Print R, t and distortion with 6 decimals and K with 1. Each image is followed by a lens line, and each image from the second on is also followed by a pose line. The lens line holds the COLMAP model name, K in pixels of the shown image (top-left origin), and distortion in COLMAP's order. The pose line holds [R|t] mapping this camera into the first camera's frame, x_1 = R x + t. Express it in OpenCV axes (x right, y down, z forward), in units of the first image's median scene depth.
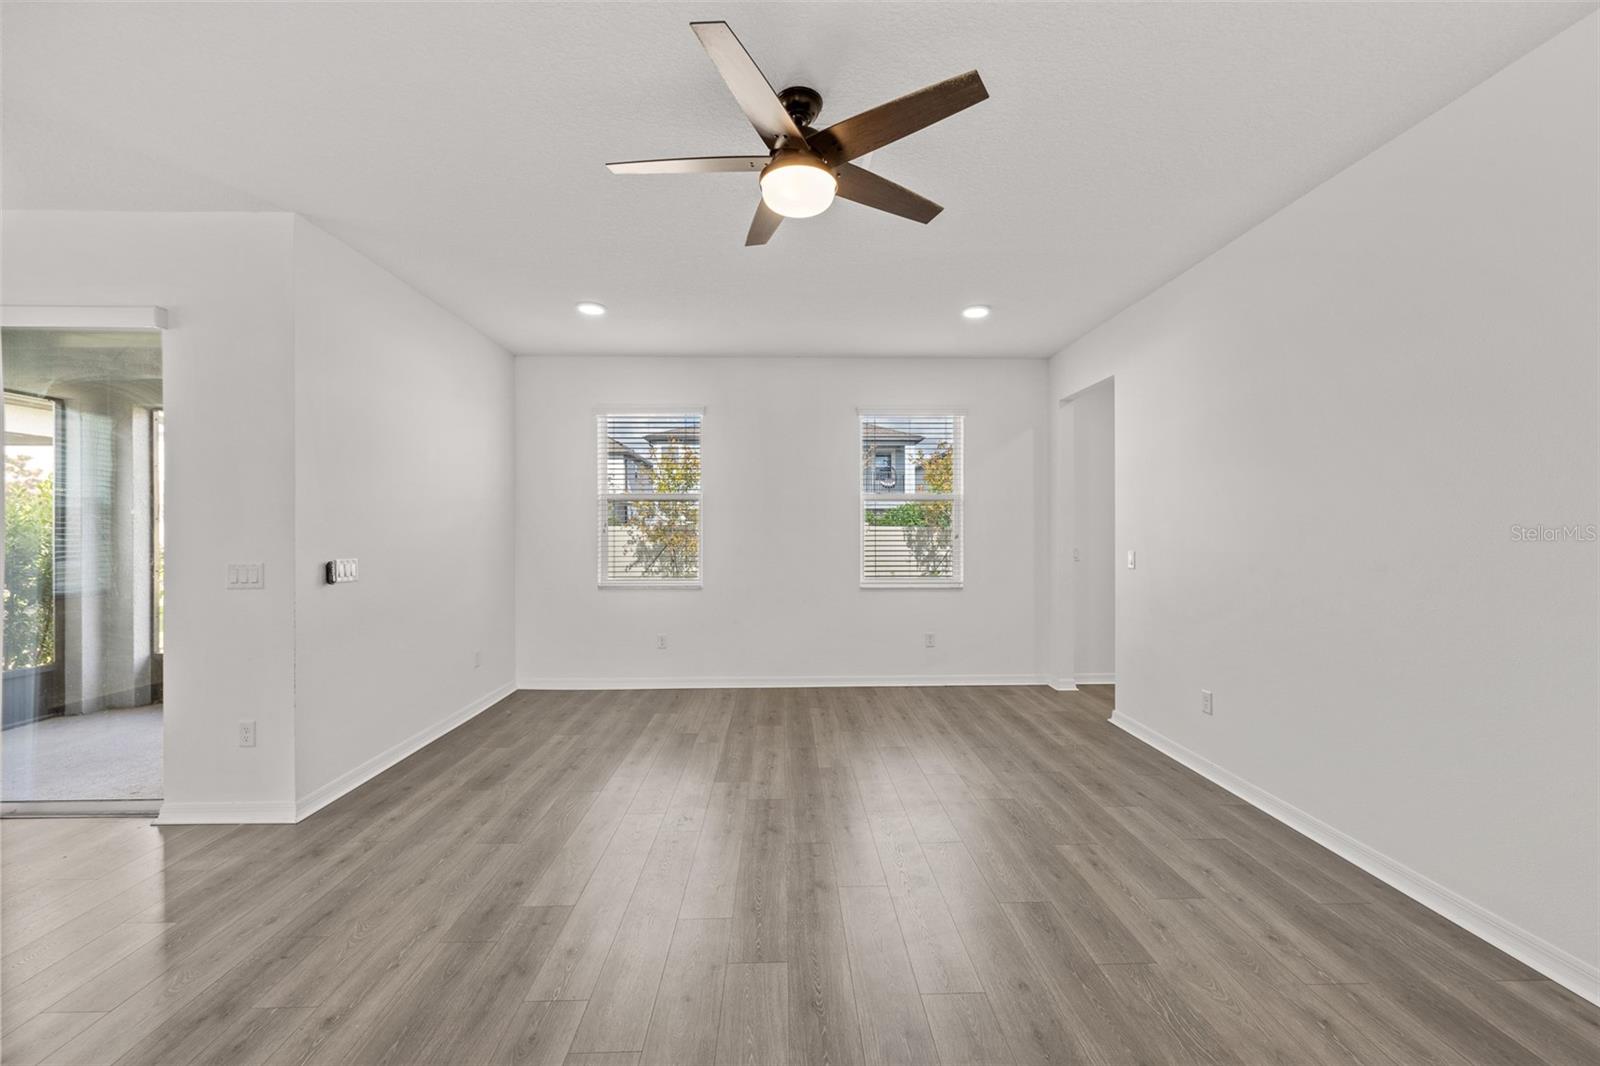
lens RADIAL K [[636.4, 0, 800.1], [0, 636.4, 530.5], [0, 0, 1]] dist [-0.003051, 0.001716]
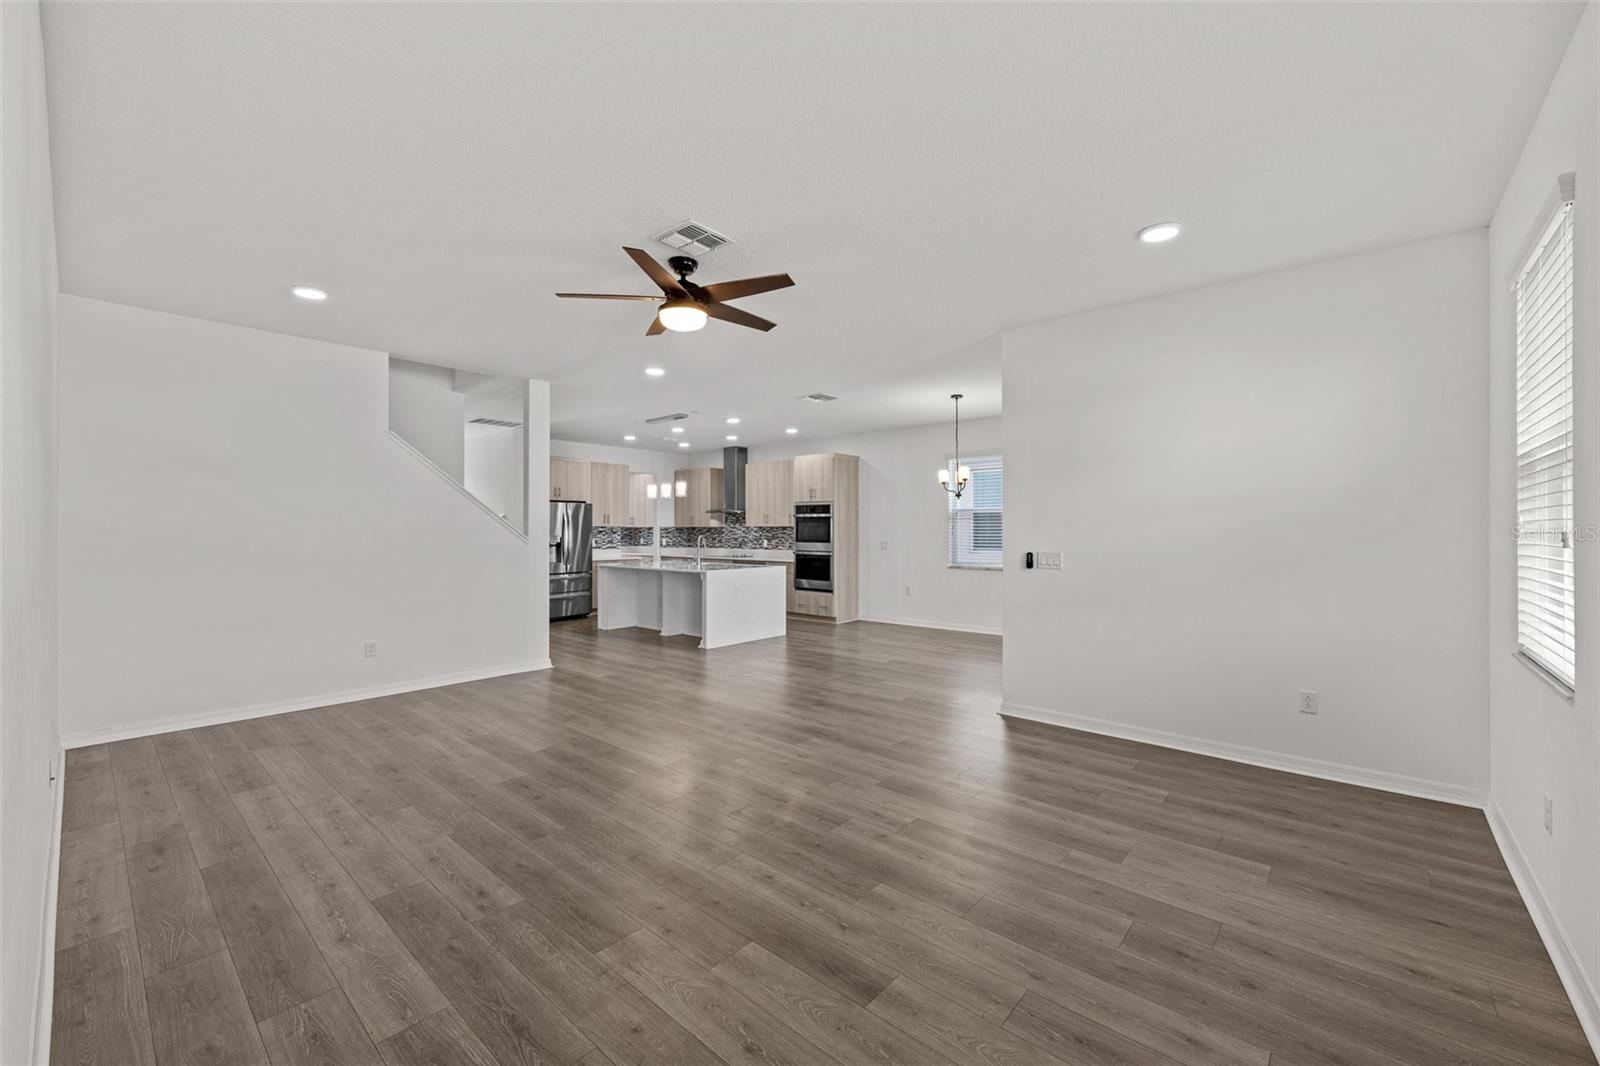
lens RADIAL K [[636.4, 0, 796.4], [0, 636.4, 529.4], [0, 0, 1]] dist [-0.003051, 0.001716]
pose [[-0.684648, 0.000954, -0.728873, 0.592704], [0.000323, 0.999999, 0.001006, -0.003752], [0.728873, 0.000453, -0.684648, 1.417330]]
